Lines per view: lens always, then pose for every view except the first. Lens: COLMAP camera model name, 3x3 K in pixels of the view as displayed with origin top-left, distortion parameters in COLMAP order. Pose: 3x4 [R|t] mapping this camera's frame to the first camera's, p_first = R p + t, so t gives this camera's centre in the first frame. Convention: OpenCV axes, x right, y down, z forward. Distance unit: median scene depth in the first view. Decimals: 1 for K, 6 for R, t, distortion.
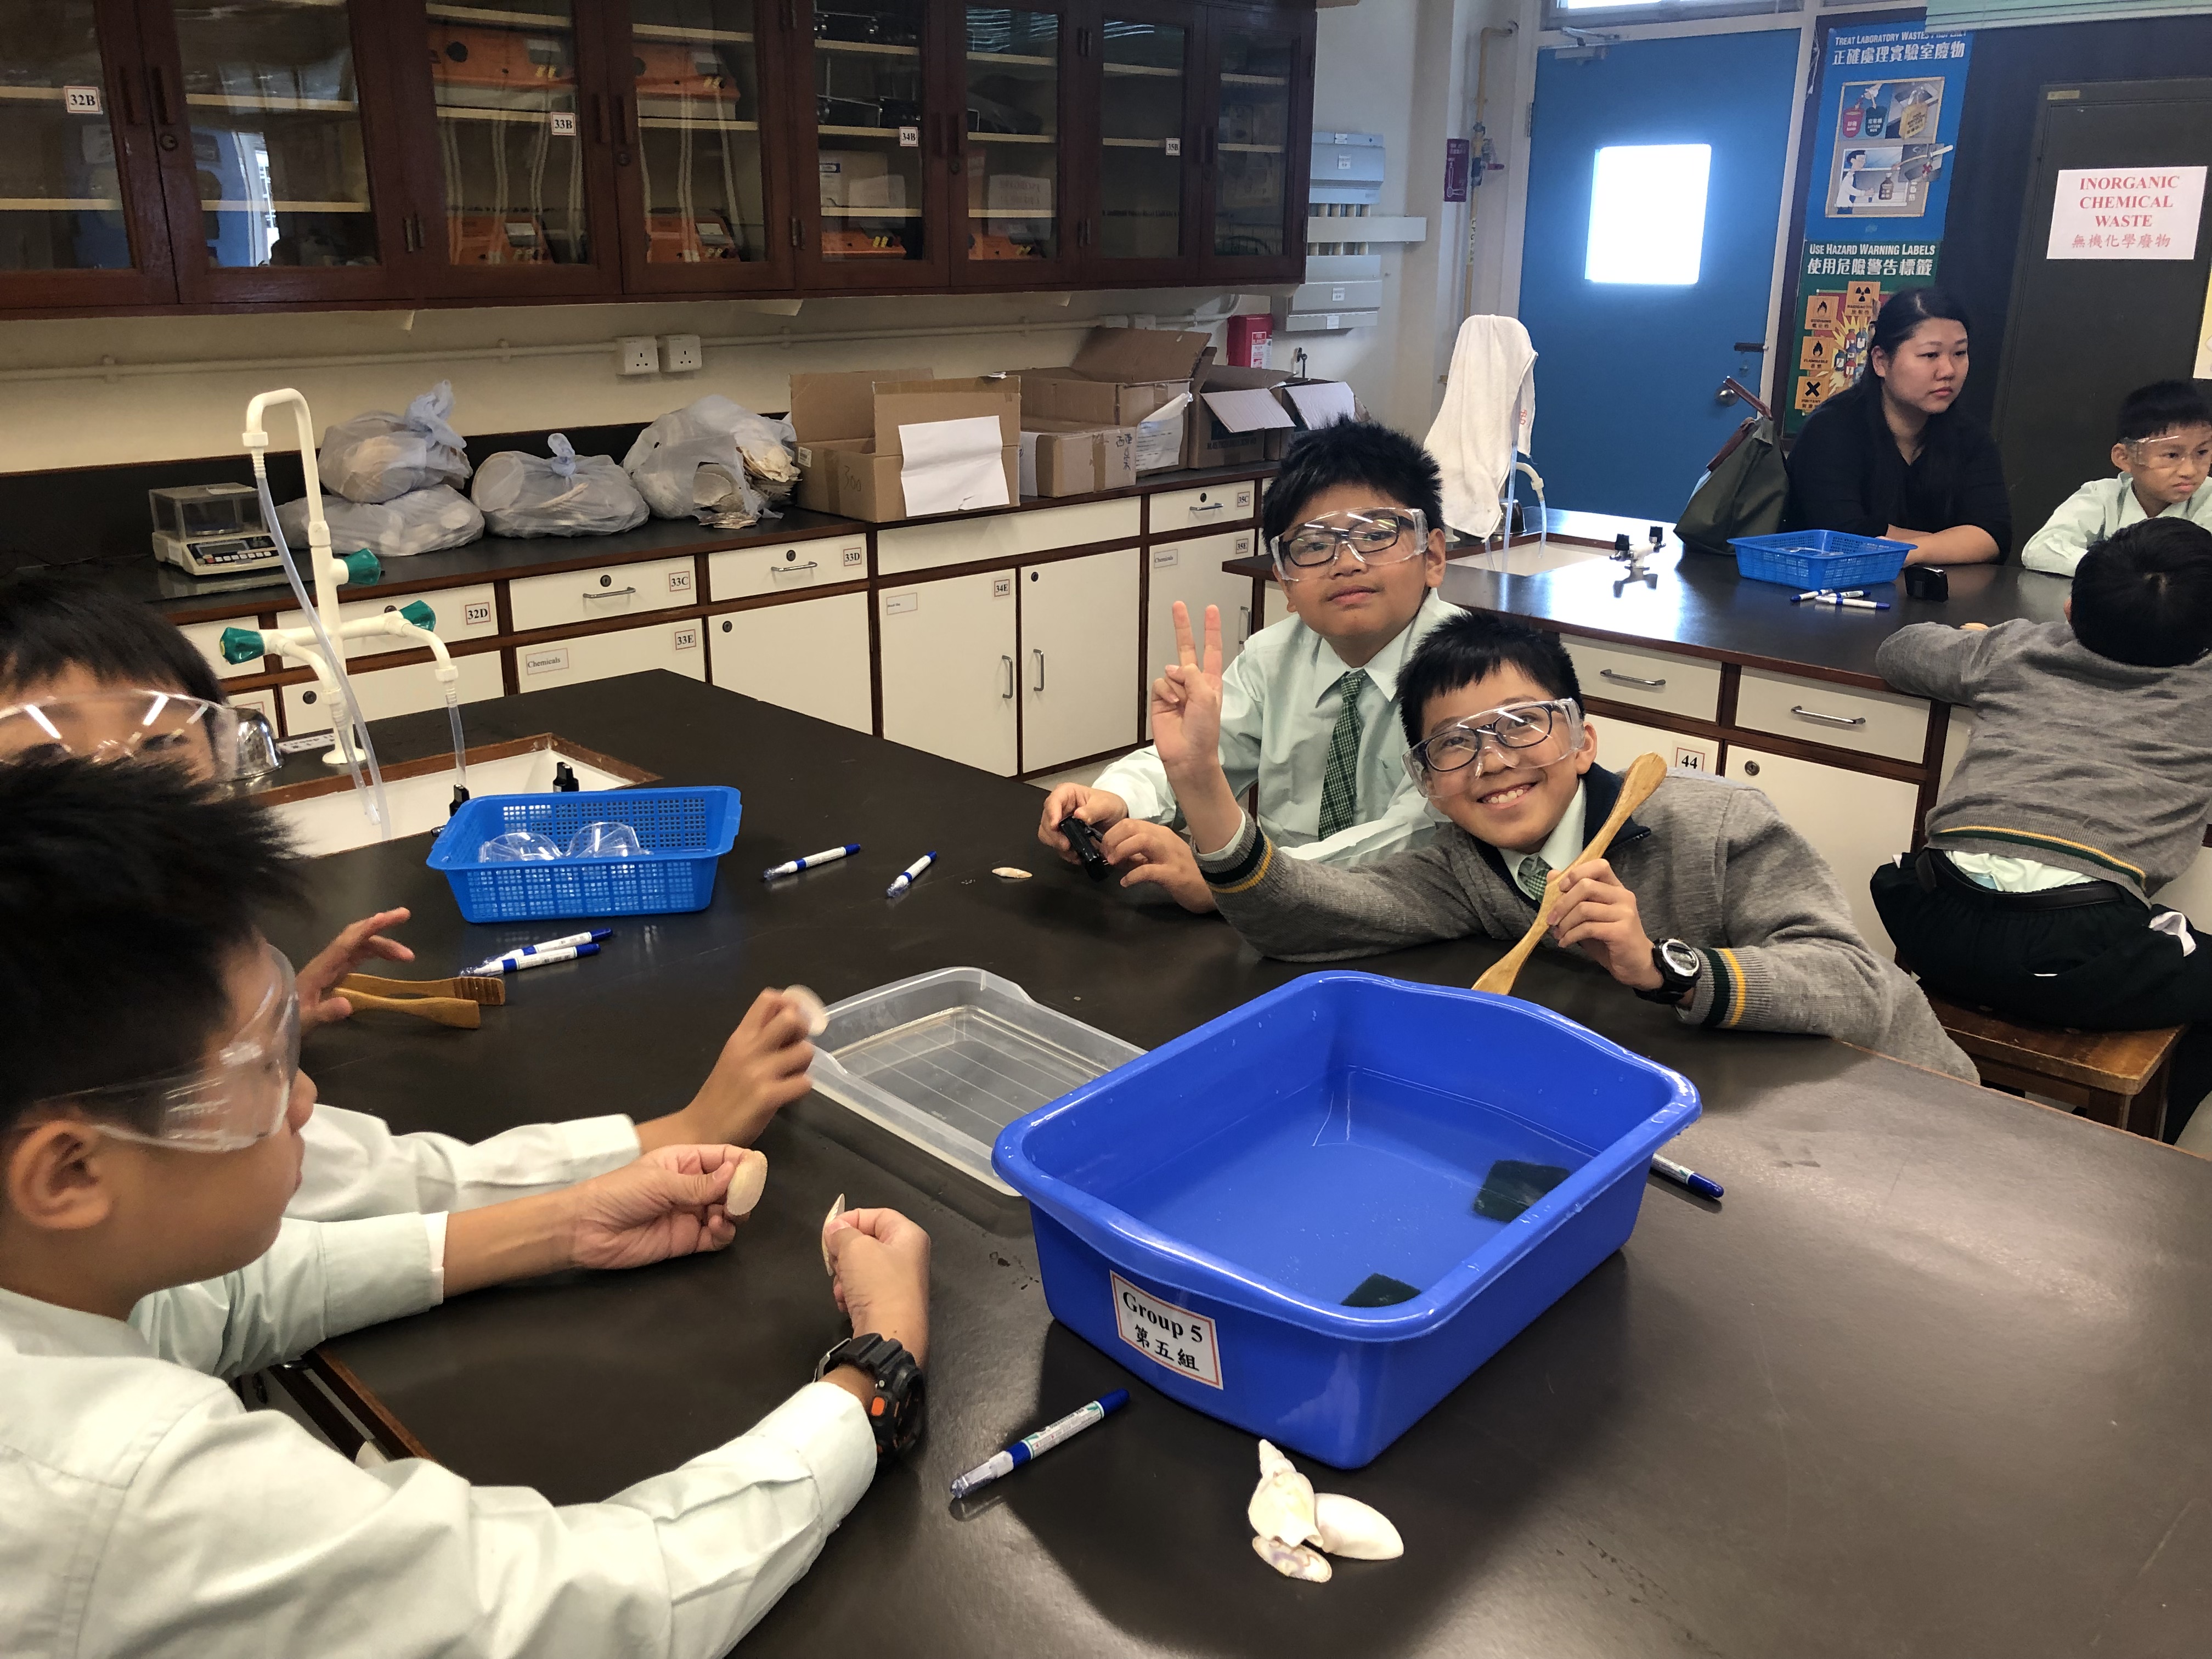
lens RADIAL K [[1821.9, 0, 1106.0], [0, 1821.9, 829.5], [0, 0, 1]] dist [-0.015980, 0.003057]
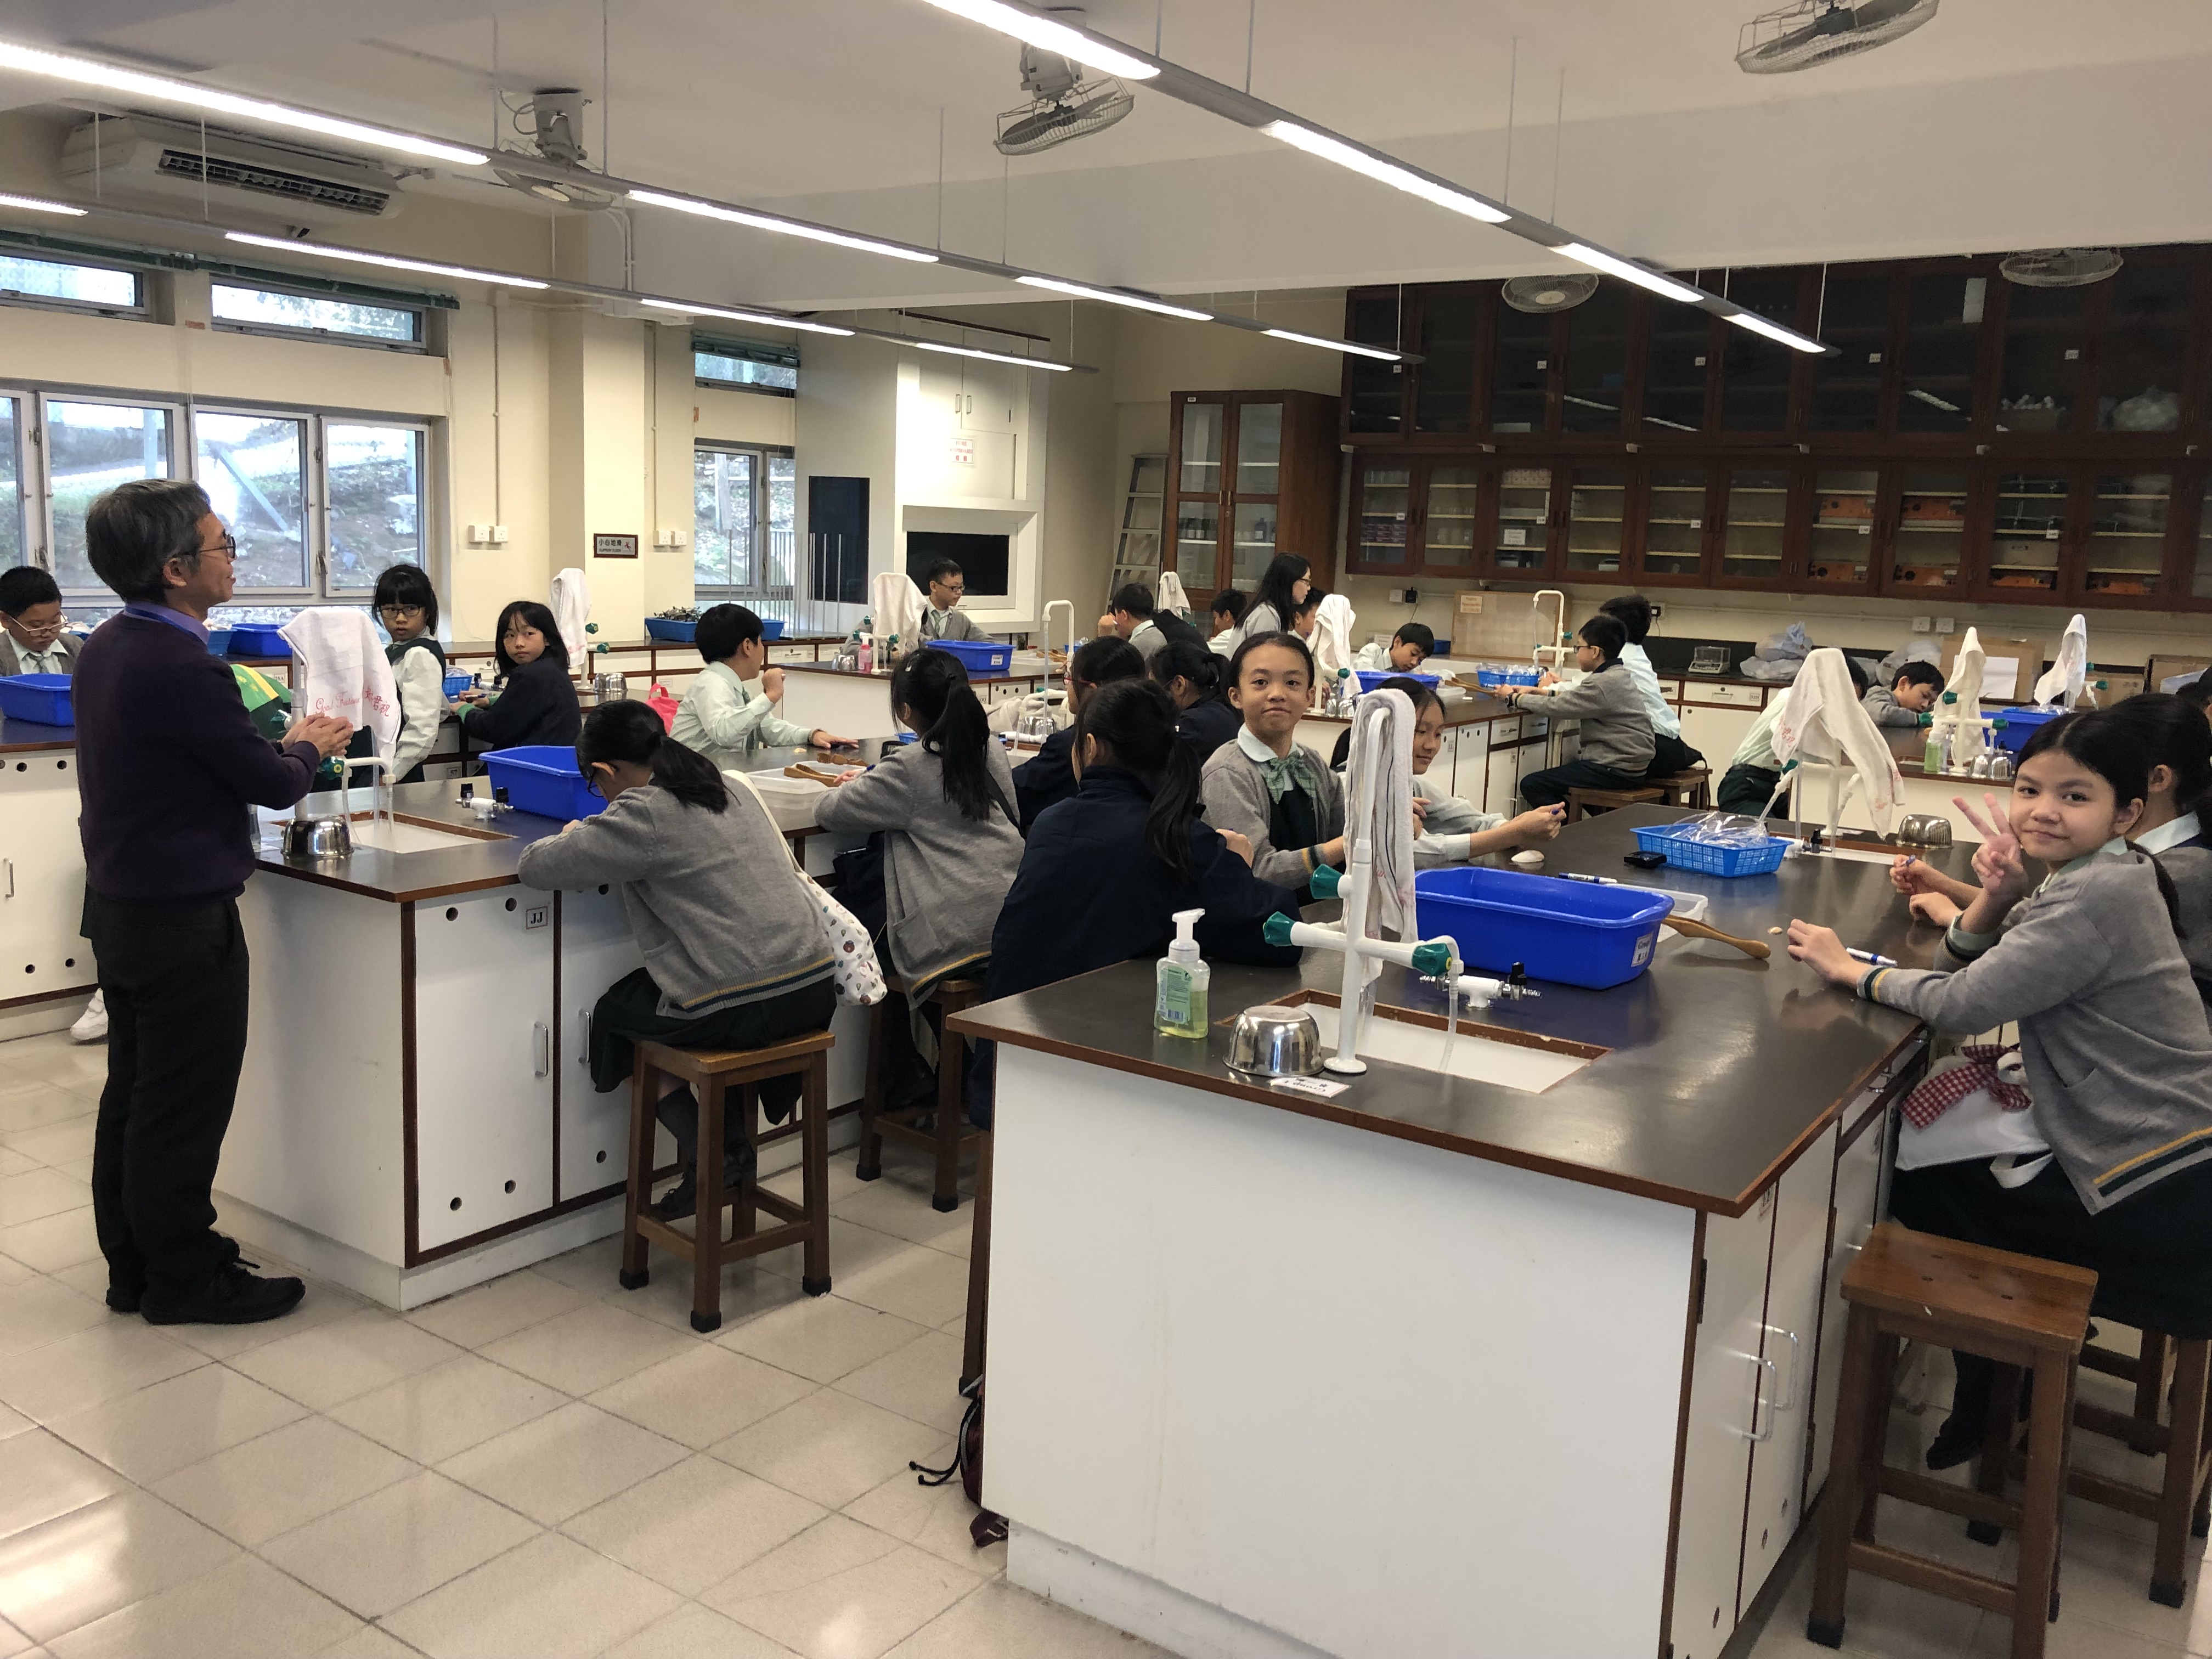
lens RADIAL K [[1825.9, 0, 1106.0], [0, 1825.9, 829.5], [0, 0, 1]] dist [0.041171, -0.059457]
pose [[0.195951, 0.152577, -0.968671, 1.888665], [-0.345723, 0.935142, 0.077360, 0.166711], [0.917649, 0.319733, 0.235991, -0.431058]]
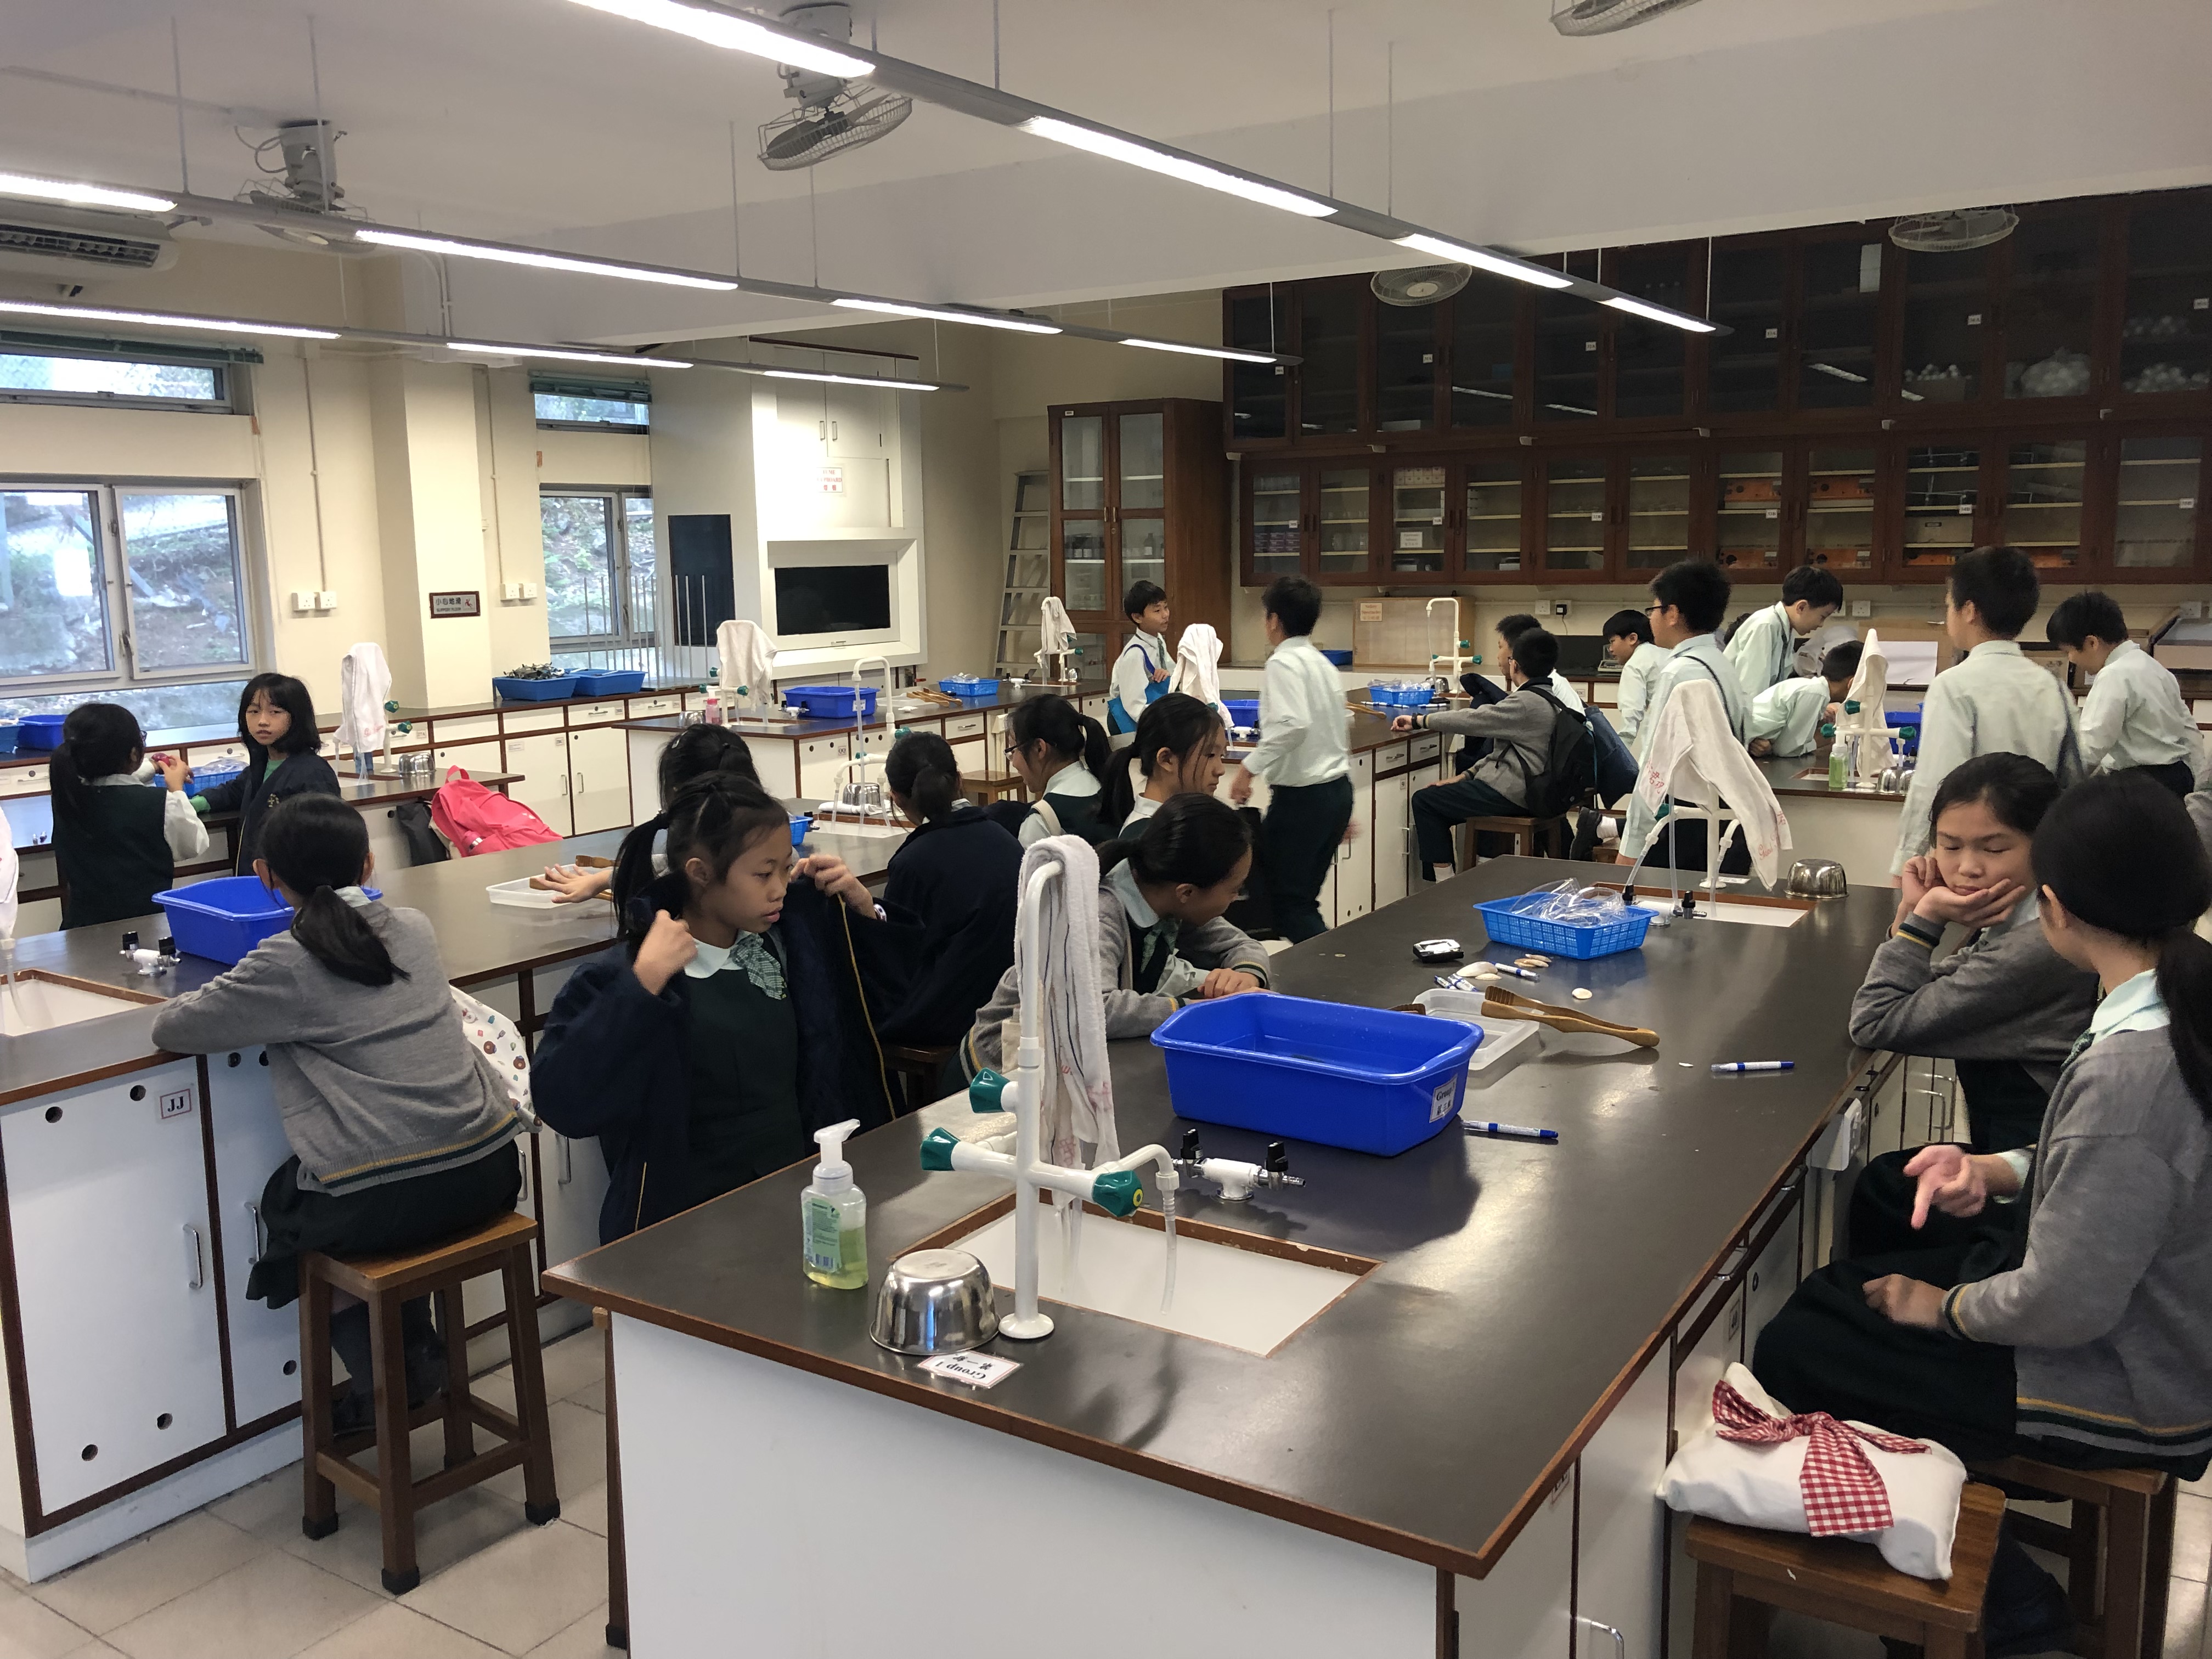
lens RADIAL K [[1820.2, 0, 1106.0], [0, 1820.2, 829.5], [0, 0, 1]] dist [0.019769, -0.005838]
pose [[0.221033, 0.140840, -0.965043, 1.763268], [-0.291931, 0.953701, 0.072321, 0.094291], [0.930549, 0.265741, 0.251915, -0.318560]]
